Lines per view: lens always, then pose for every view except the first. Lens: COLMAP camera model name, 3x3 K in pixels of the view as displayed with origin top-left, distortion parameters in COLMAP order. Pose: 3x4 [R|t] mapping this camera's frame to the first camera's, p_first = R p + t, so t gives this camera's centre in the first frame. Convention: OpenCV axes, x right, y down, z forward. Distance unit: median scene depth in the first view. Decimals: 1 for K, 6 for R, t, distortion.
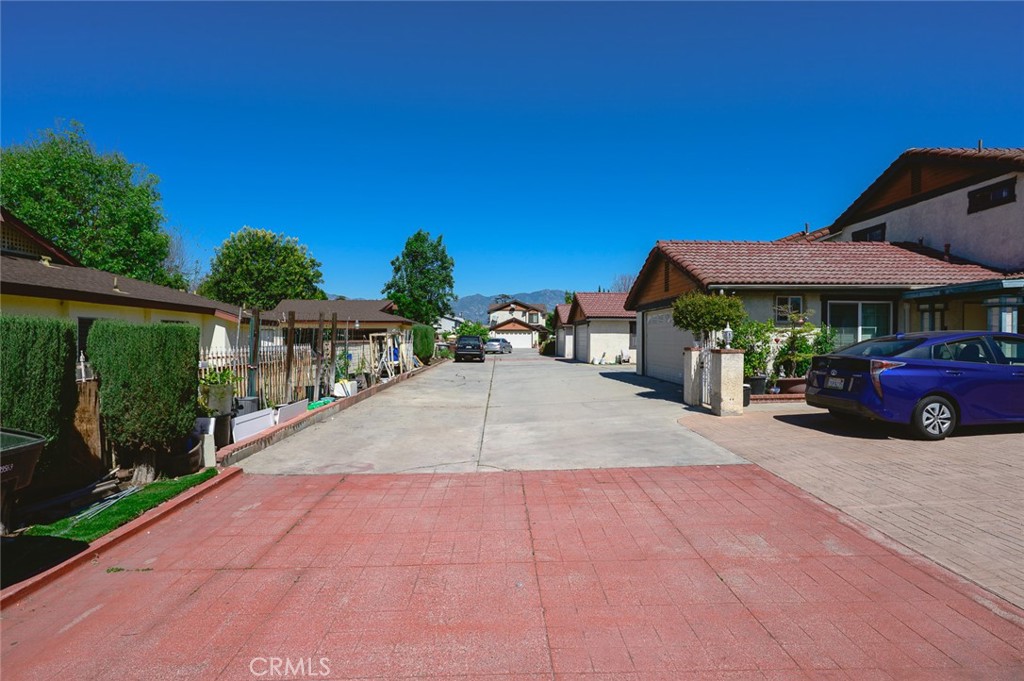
lens RADIAL K [[507.9, 0, 516.6], [0, 507.9, 343.2], [0, 0, 1]] dist [-0.000400, 0.000131]
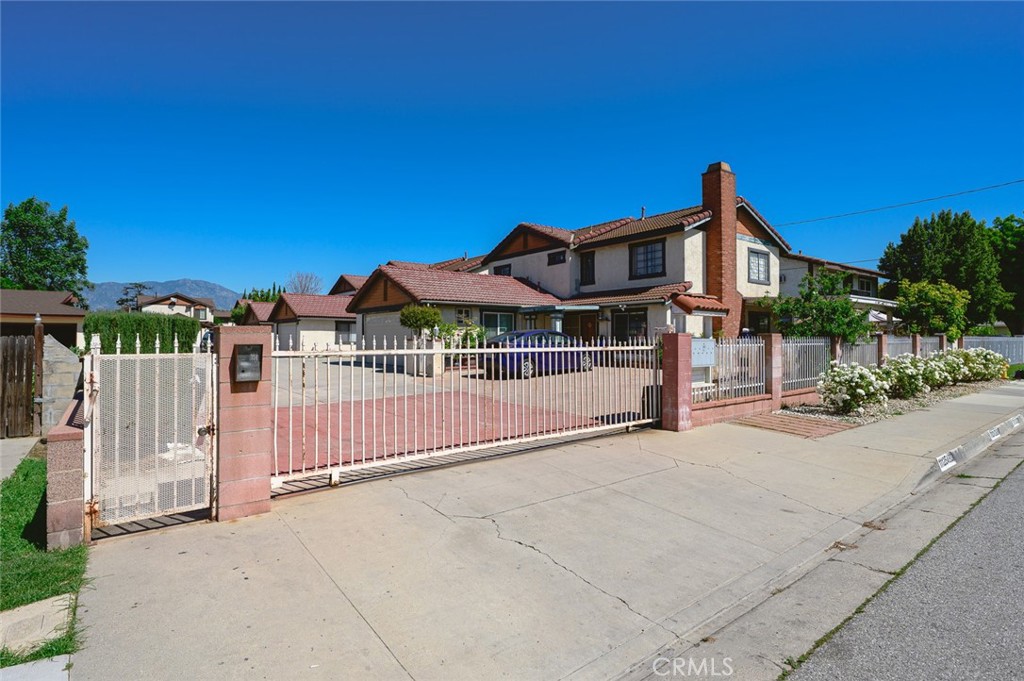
lens RADIAL K [[507.9, 0, 508.2], [0, 507.9, 336.8], [0, 0, 1]] dist [-0.000400, 0.000131]
pose [[0.816485, 0.001752, 0.577364, -0.237705], [0.004166, 0.999951, -0.008925, 0.012428], [-0.577351, 0.009693, 0.816438, -0.346963]]
